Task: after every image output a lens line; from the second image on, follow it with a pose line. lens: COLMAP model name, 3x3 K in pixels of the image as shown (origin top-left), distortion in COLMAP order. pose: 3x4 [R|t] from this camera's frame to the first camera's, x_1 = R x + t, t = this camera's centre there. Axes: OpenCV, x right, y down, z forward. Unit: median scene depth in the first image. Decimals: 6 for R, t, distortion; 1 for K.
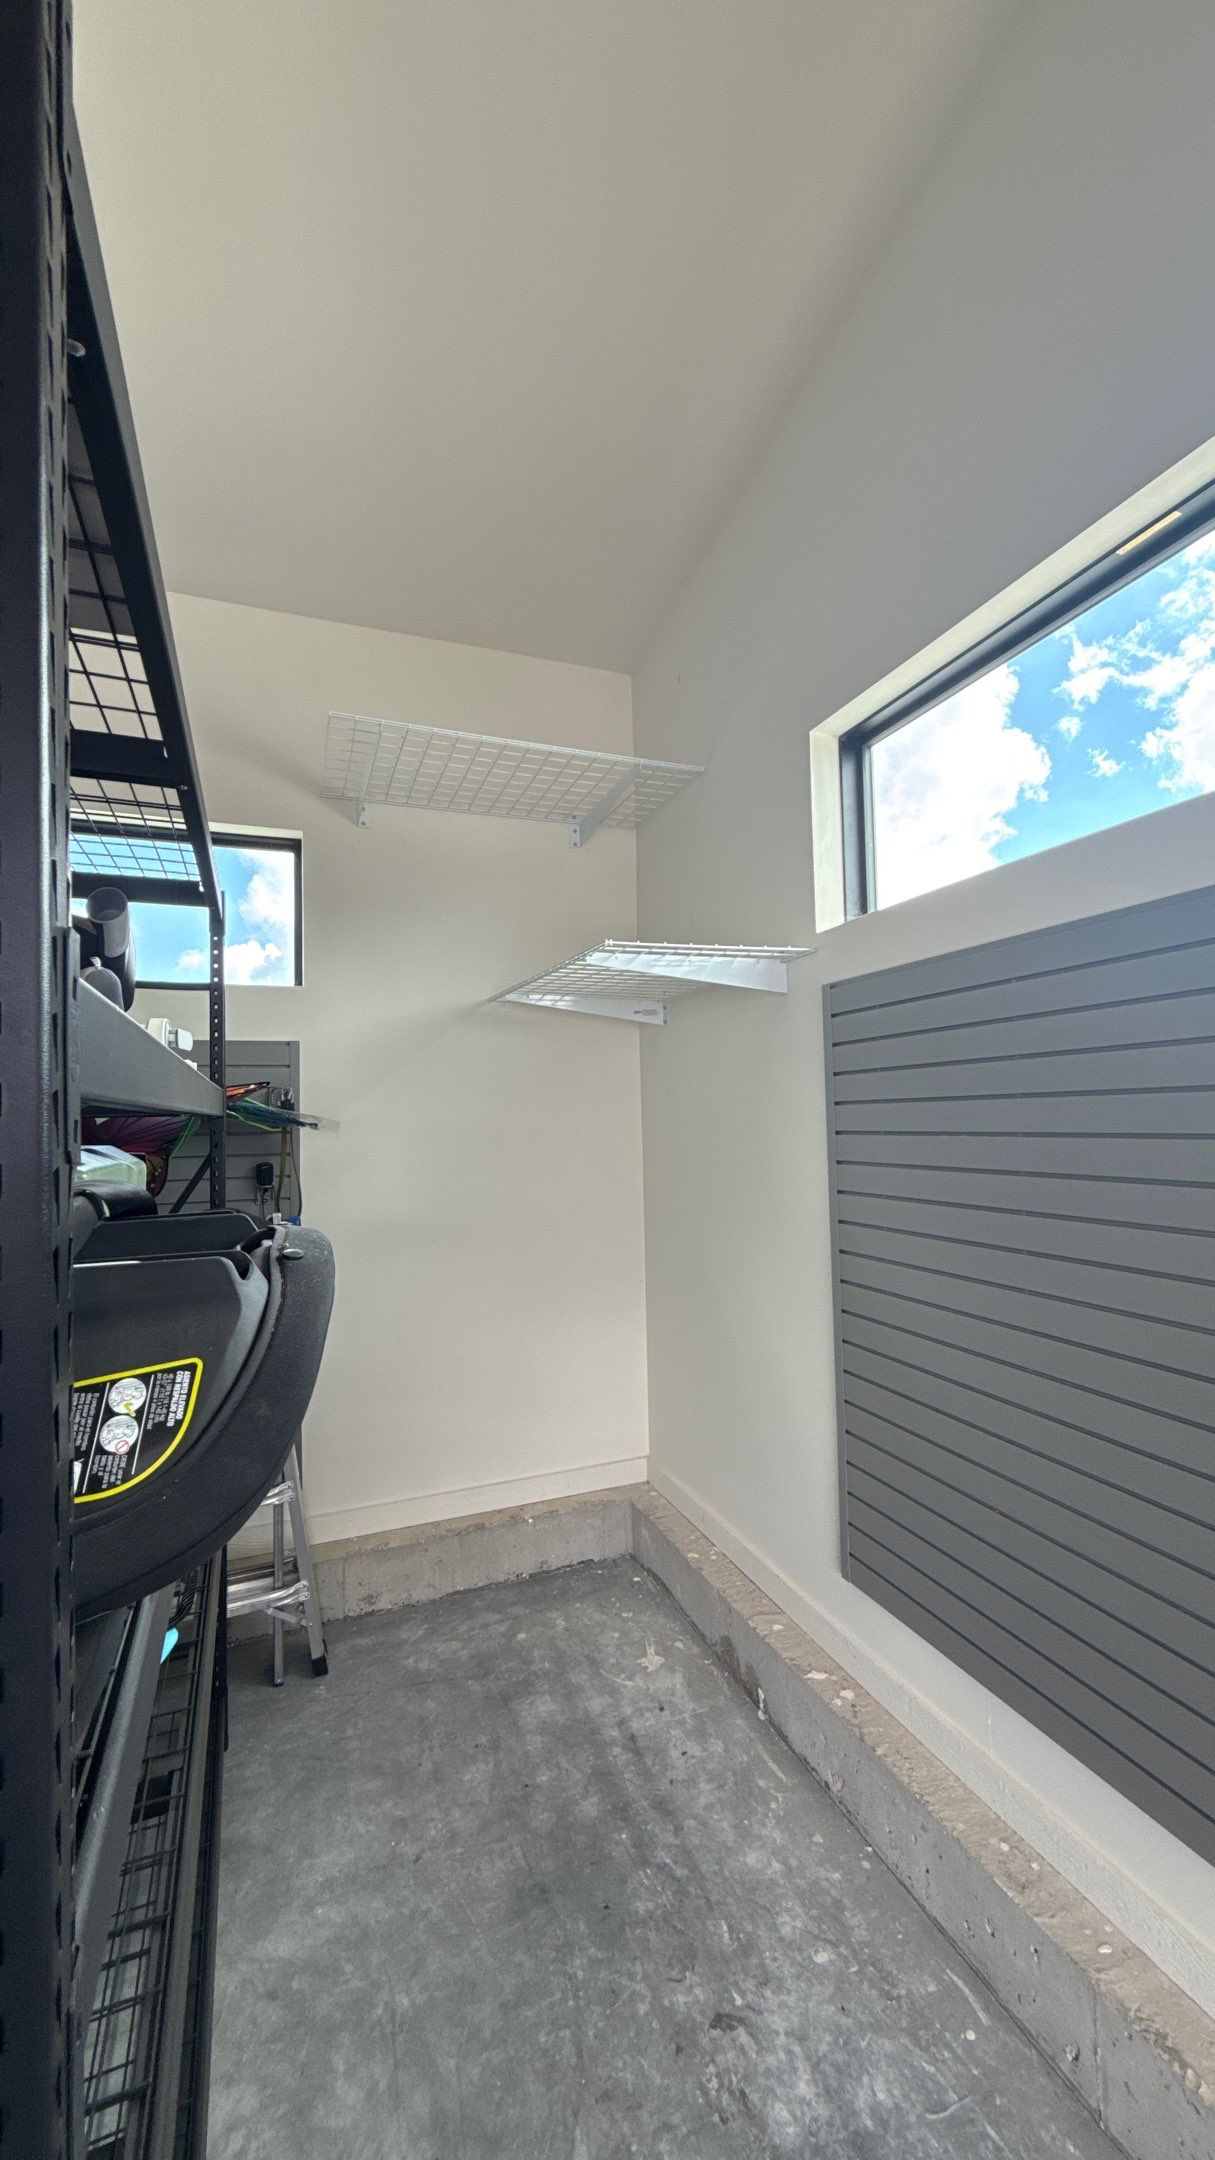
lens RADIAL K [[861.7, 0, 601.6], [0, 861.7, 1076.6], [0, 0, 1]] dist [0.000212, -0.000021]
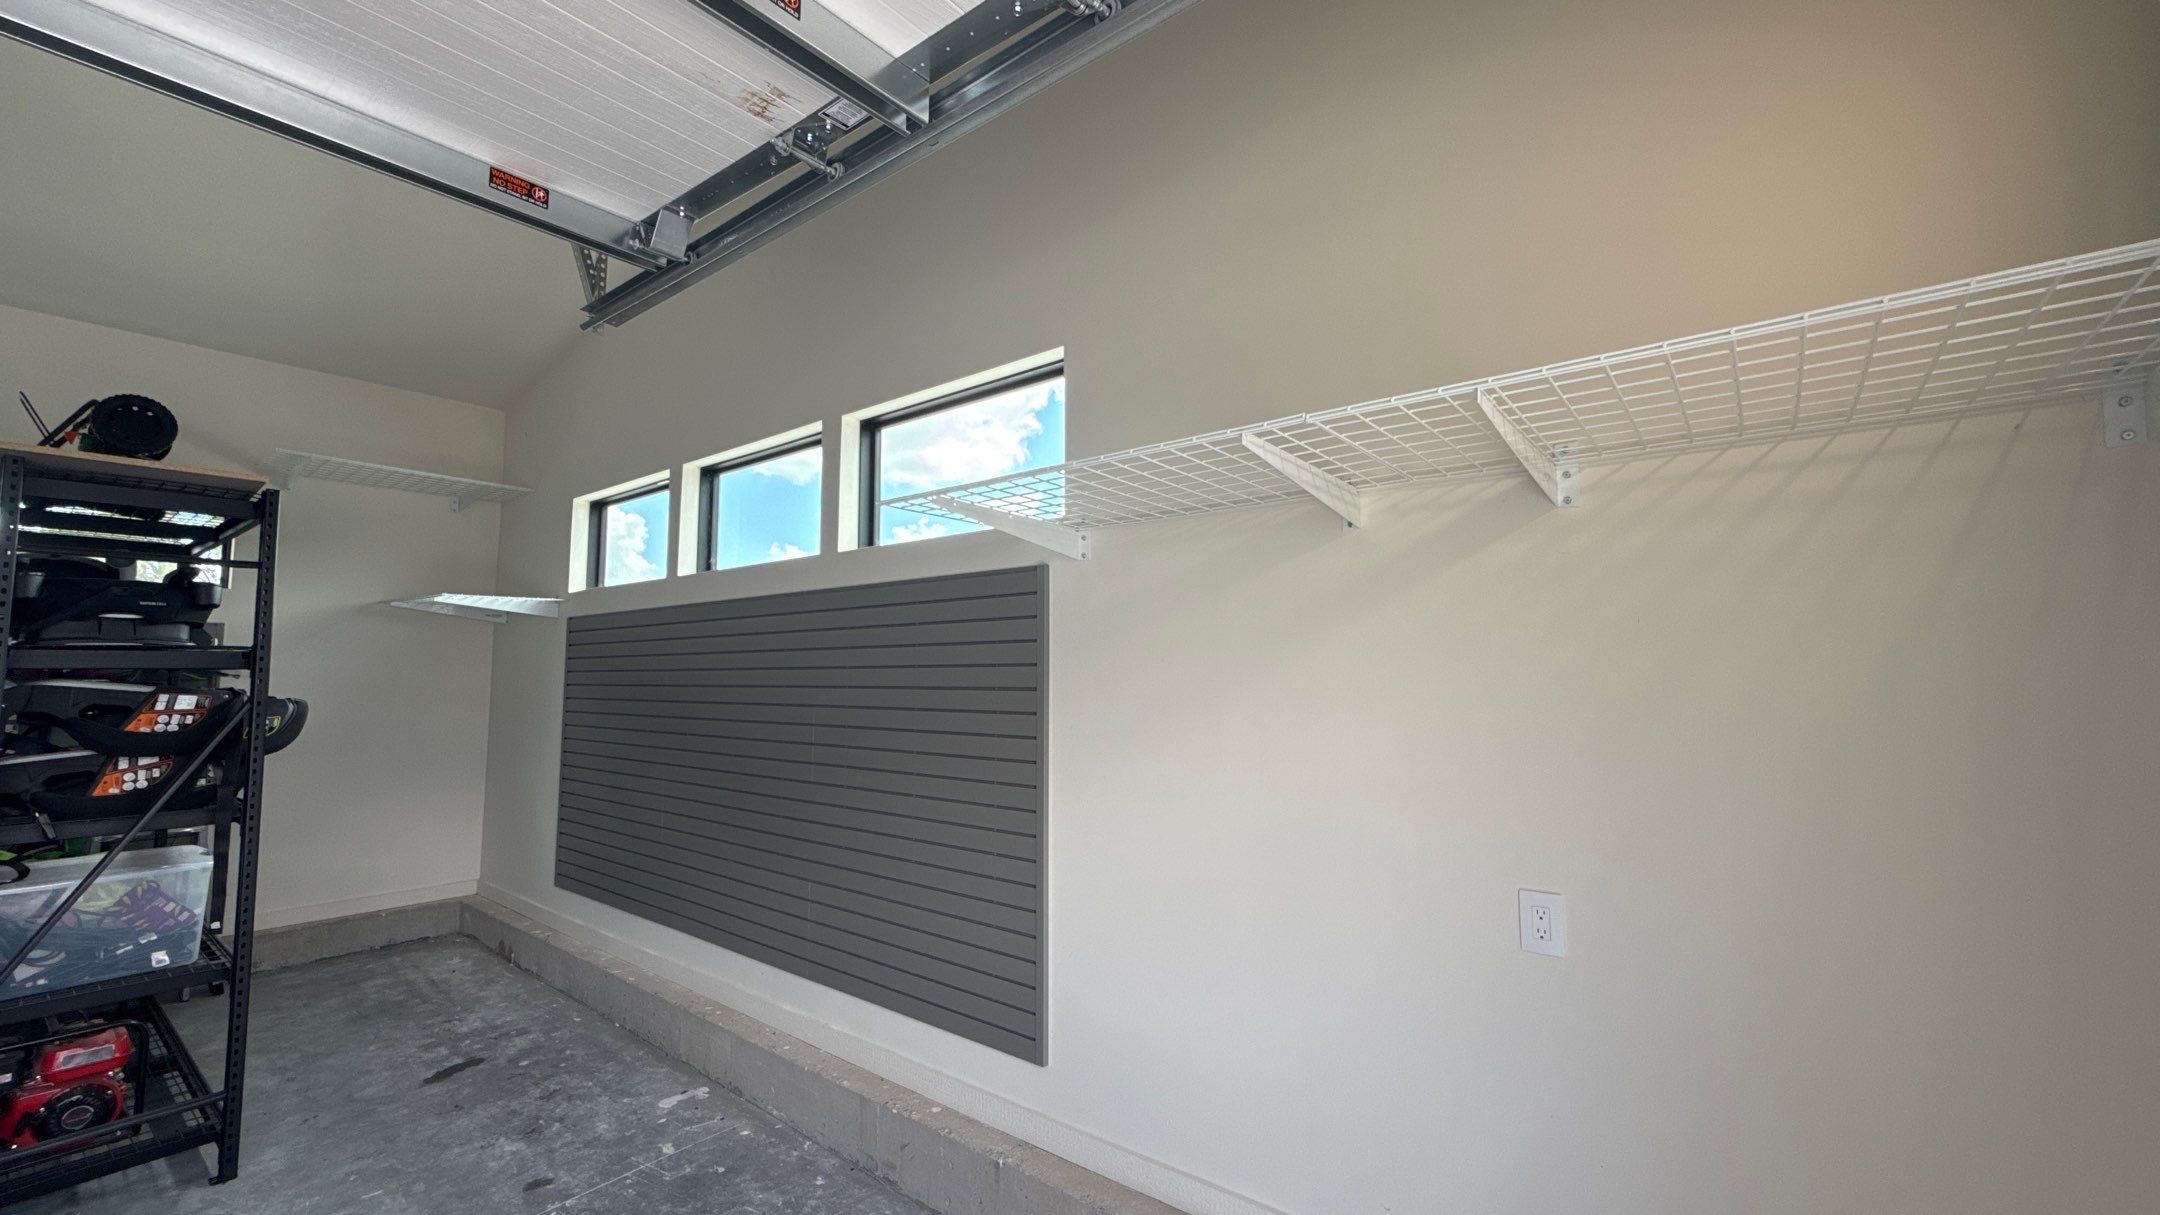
lens RADIAL K [[861.7, 0, 1088.3], [0, 861.7, 603.5], [0, 0, 1]] dist [0.000212, -0.000021]
pose [[0.858867, 0.059728, 0.508704, 0.265651], [-0.037208, 0.997829, -0.054339, -0.068561], [-0.510845, 0.027742, 0.859225, -1.502311]]
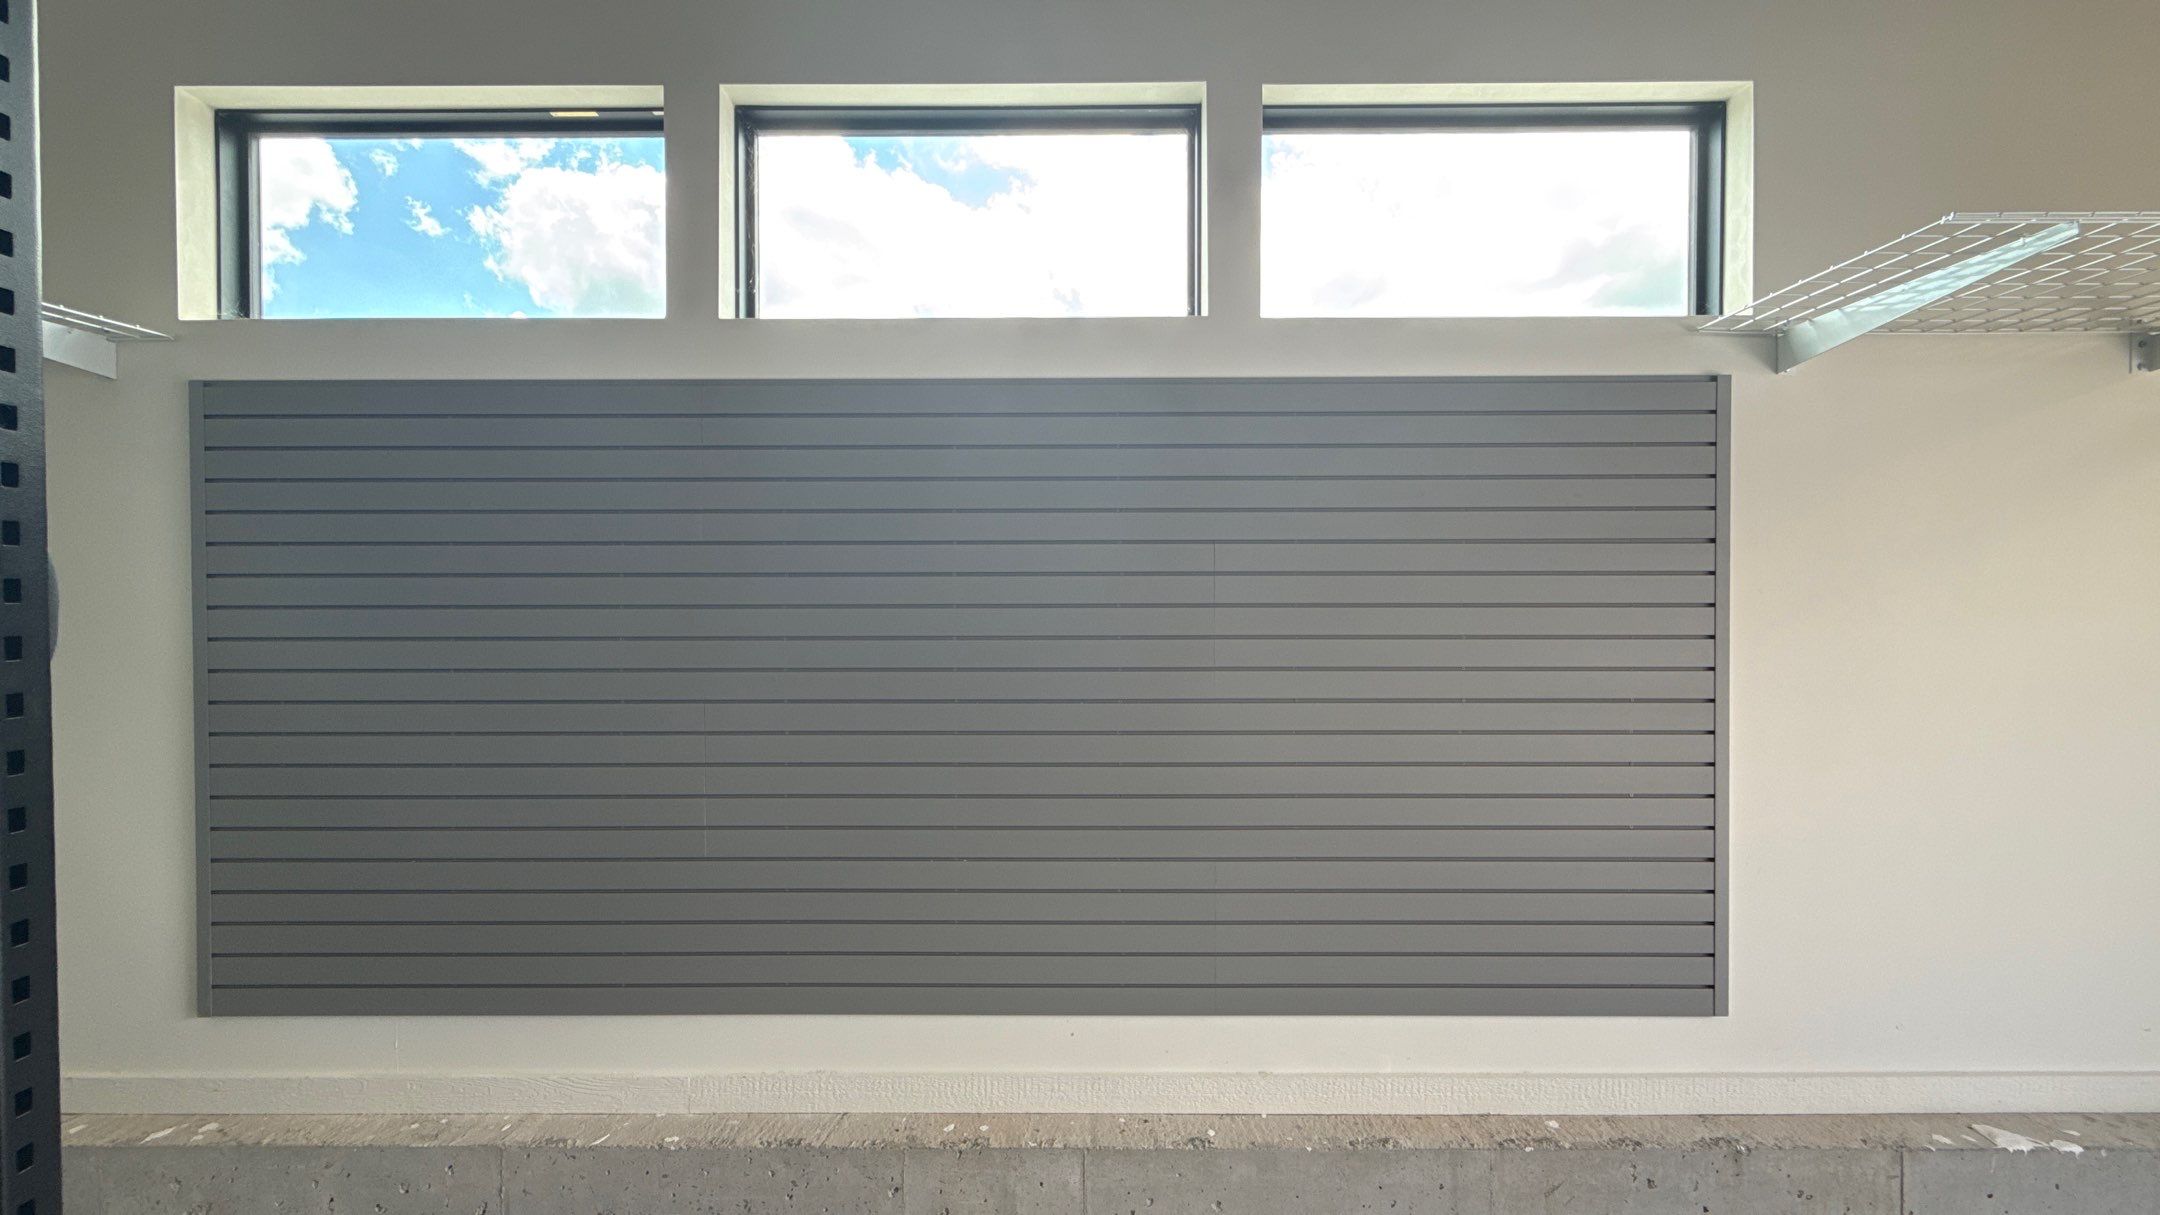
lens RADIAL K [[861.7, 0, 1088.3], [0, 861.7, 603.5], [0, 0, 1]] dist [0.000212, -0.000021]
pose [[0.357137, 0.007698, 0.934020, -0.236334], [-0.048467, 0.998772, 0.010300, 0.069027], [-0.932794, -0.048948, 0.357072, -0.202002]]
